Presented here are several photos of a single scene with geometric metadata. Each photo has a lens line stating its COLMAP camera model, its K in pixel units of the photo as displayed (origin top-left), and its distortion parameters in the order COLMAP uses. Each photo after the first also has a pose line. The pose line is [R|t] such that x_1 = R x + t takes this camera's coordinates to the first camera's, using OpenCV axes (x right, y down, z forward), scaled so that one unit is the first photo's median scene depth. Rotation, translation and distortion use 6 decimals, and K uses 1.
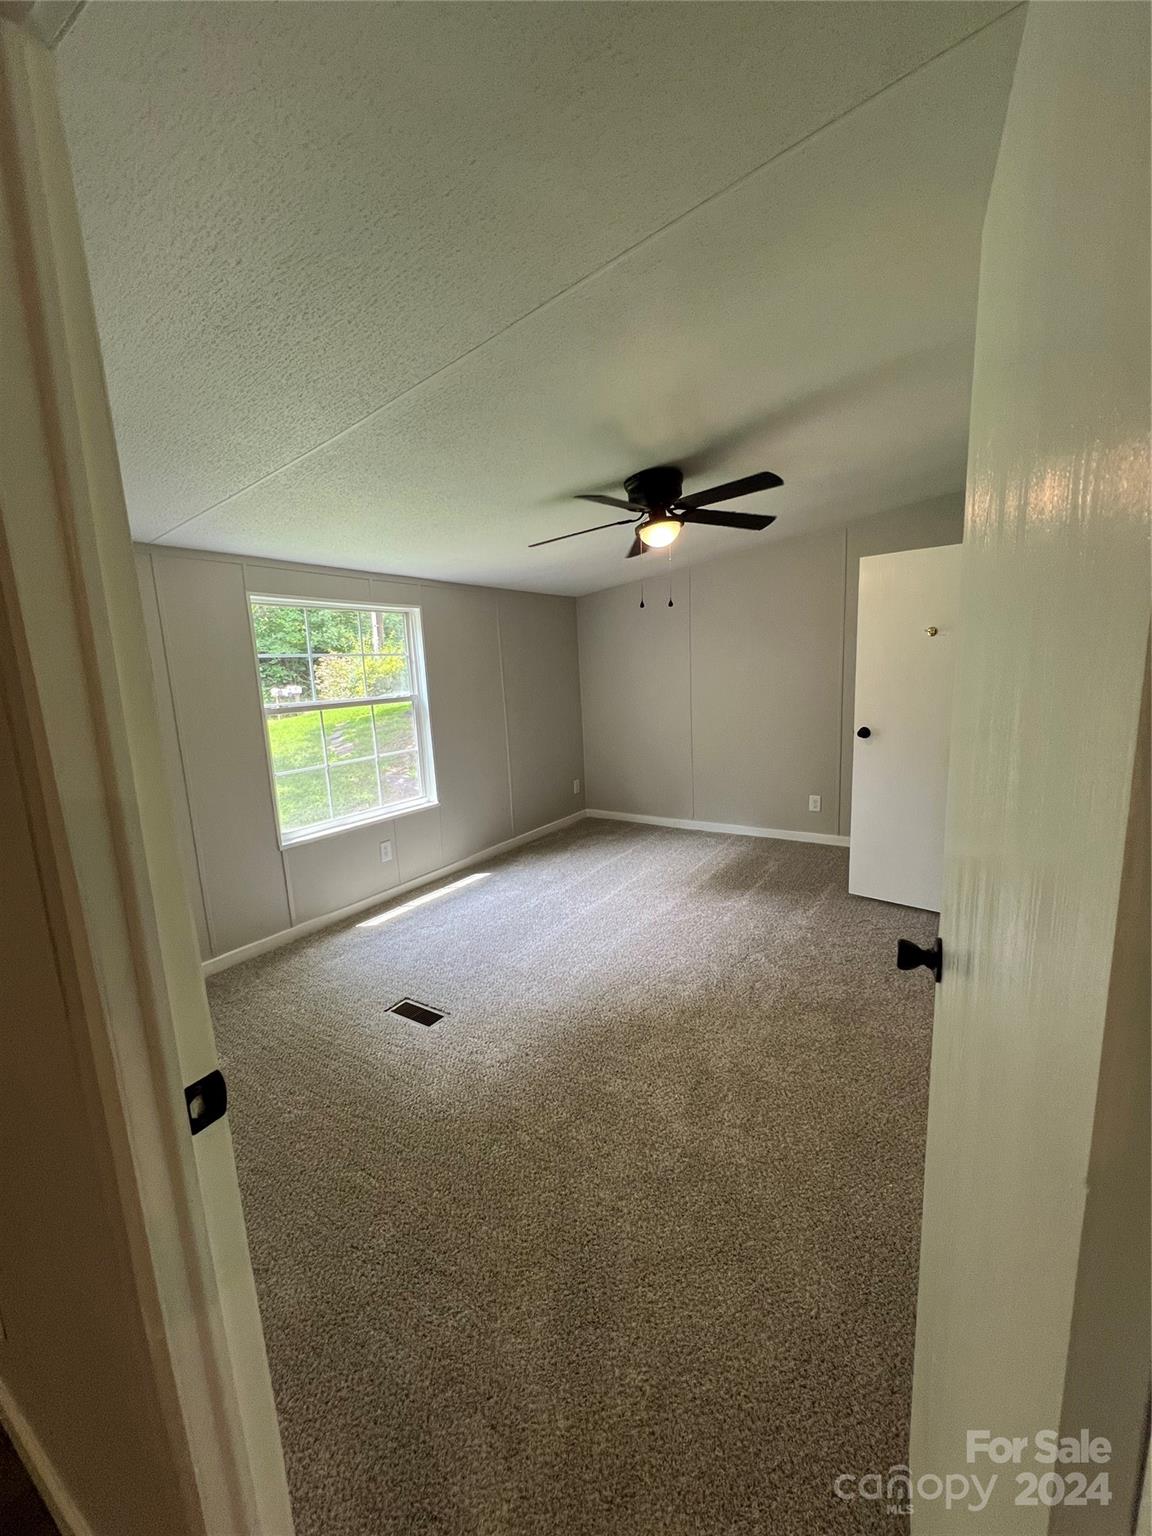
lens RADIAL K [[615.6, 0, 579.9], [0, 615.6, 766.1], [0, 0, 1]] dist [-0.003009, -0.000249]
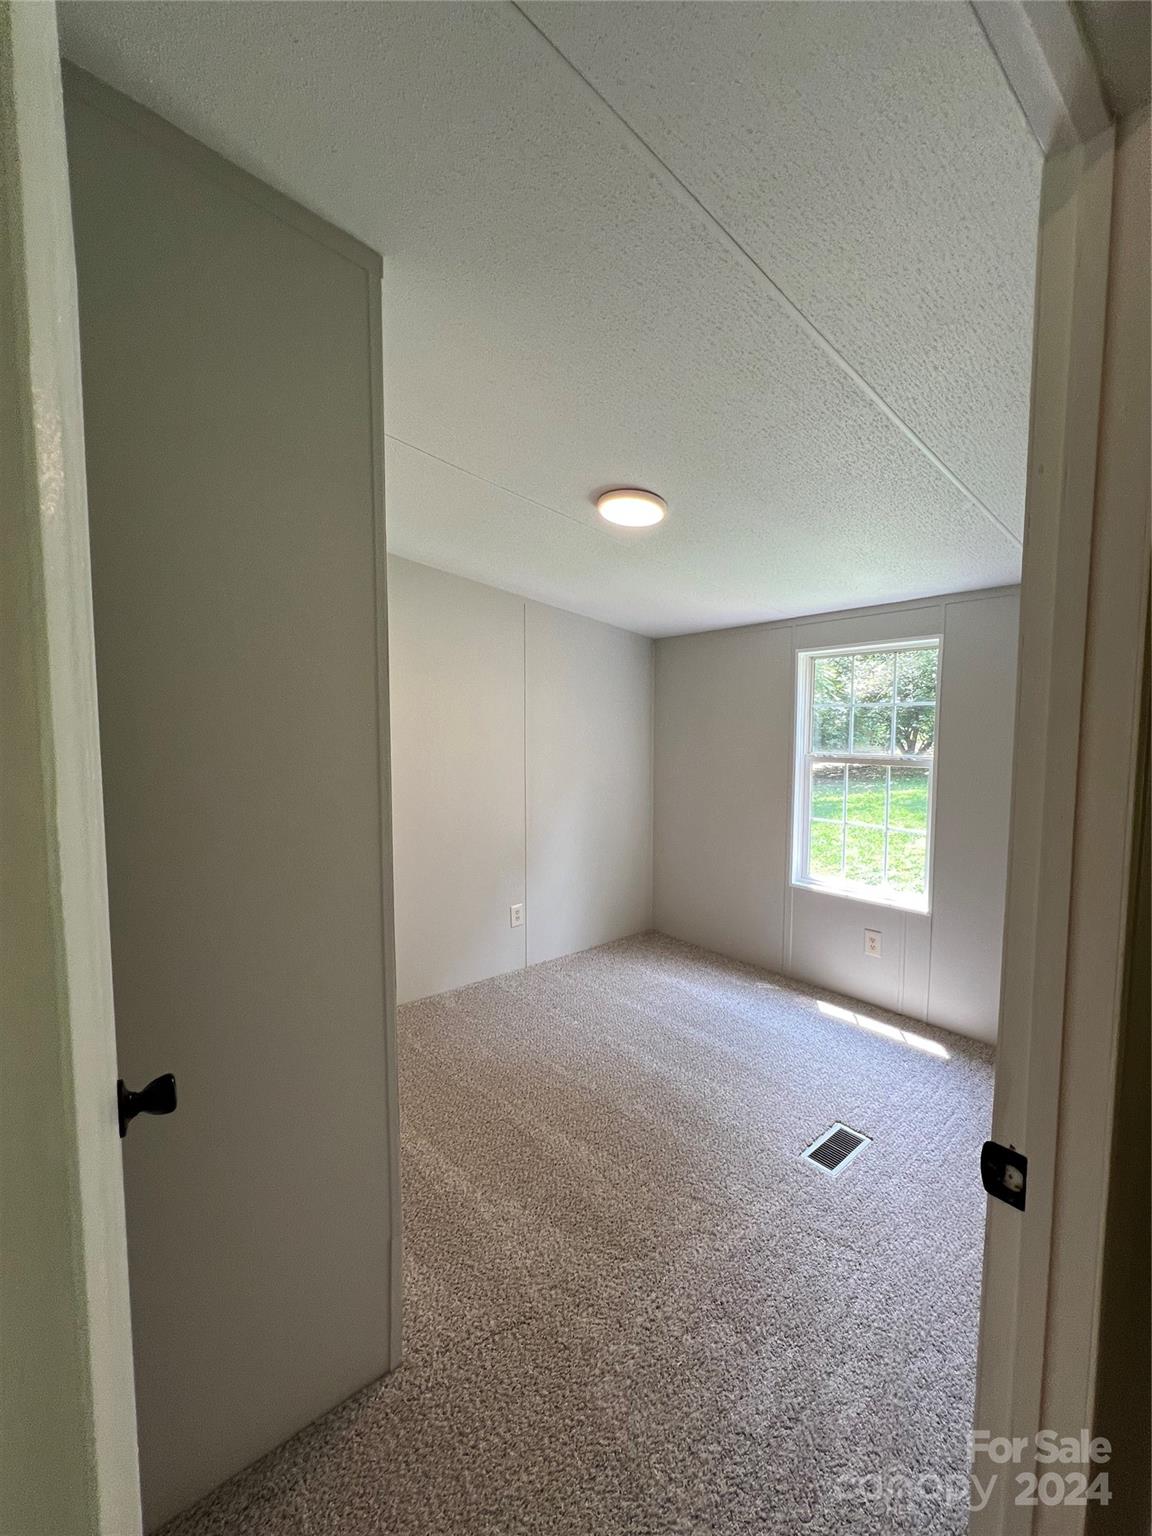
lens RADIAL K [[615.6, 0, 579.9], [0, 615.6, 766.1], [0, 0, 1]] dist [-0.003009, -0.000249]
pose [[-0.292649, 0.108880, -0.950001, 0.545048], [-0.131565, 0.979463, 0.152786, -0.164444], [0.947126, 0.169699, -0.272314, 0.824010]]
